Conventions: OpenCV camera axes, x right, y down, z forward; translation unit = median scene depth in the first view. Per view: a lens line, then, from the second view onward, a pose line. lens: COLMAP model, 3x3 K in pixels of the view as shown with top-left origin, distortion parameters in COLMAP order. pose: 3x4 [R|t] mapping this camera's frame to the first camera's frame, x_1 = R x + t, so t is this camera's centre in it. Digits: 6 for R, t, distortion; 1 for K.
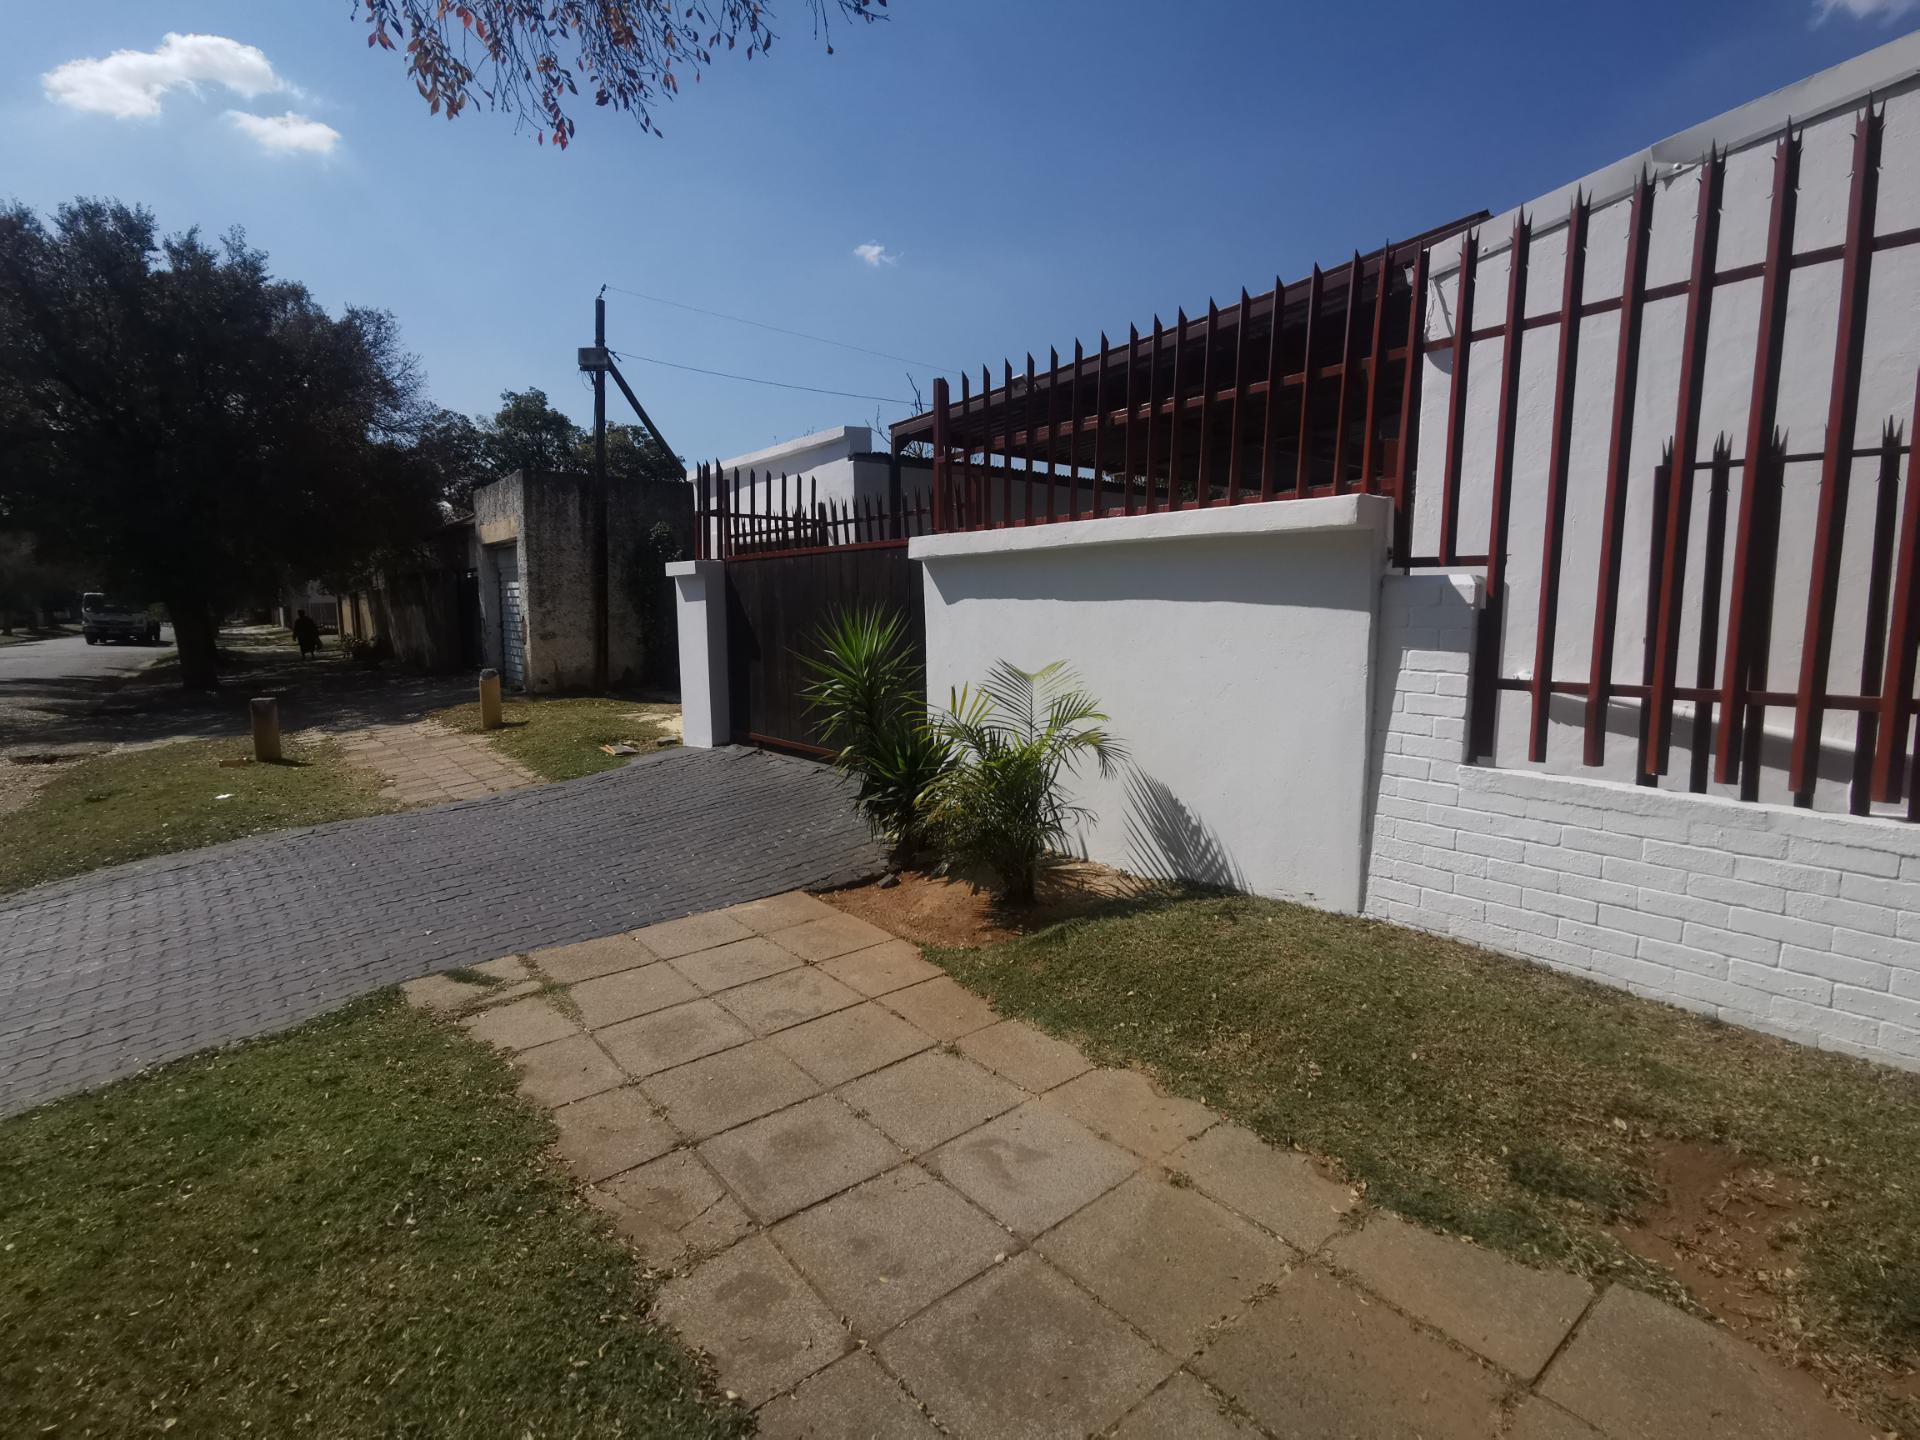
lens RADIAL K [[924.5, 0, 959.2], [0, 924.5, 715.2], [0, 0, 1]] dist [-0.041042, 0.037449]
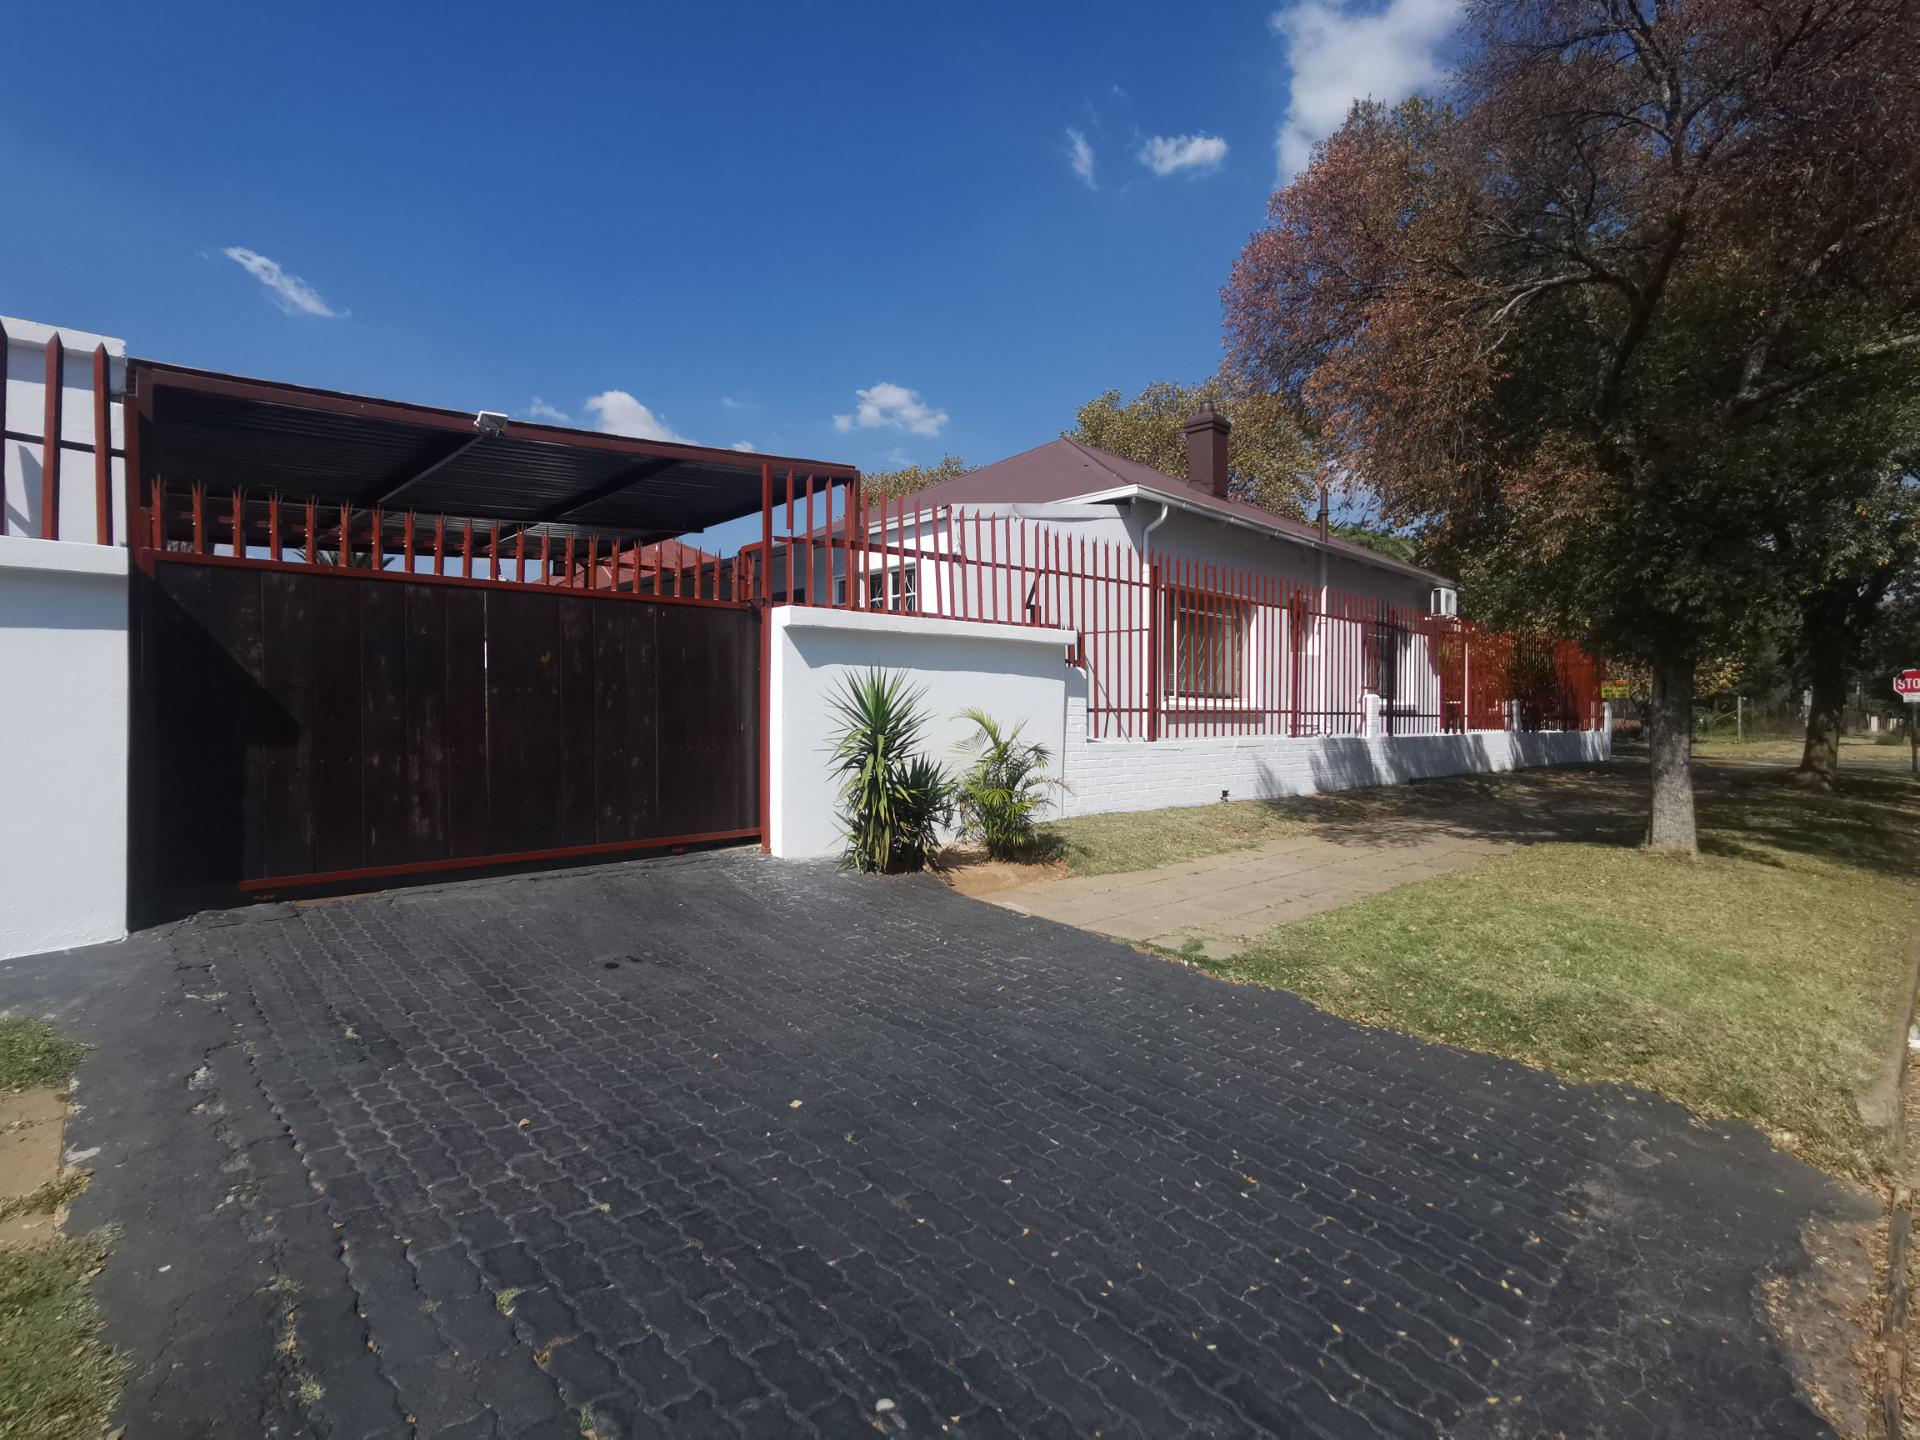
lens RADIAL K [[924.5, 0, 959.2], [0, 924.5, 715.2], [0, 0, 1]] dist [-0.041042, 0.037449]
pose [[-0.094057, -0.014503, 0.995461, -1.703400], [0.112668, 0.993315, 0.025117, -0.101449], [-0.989171, 0.114519, -0.091794, 1.341958]]
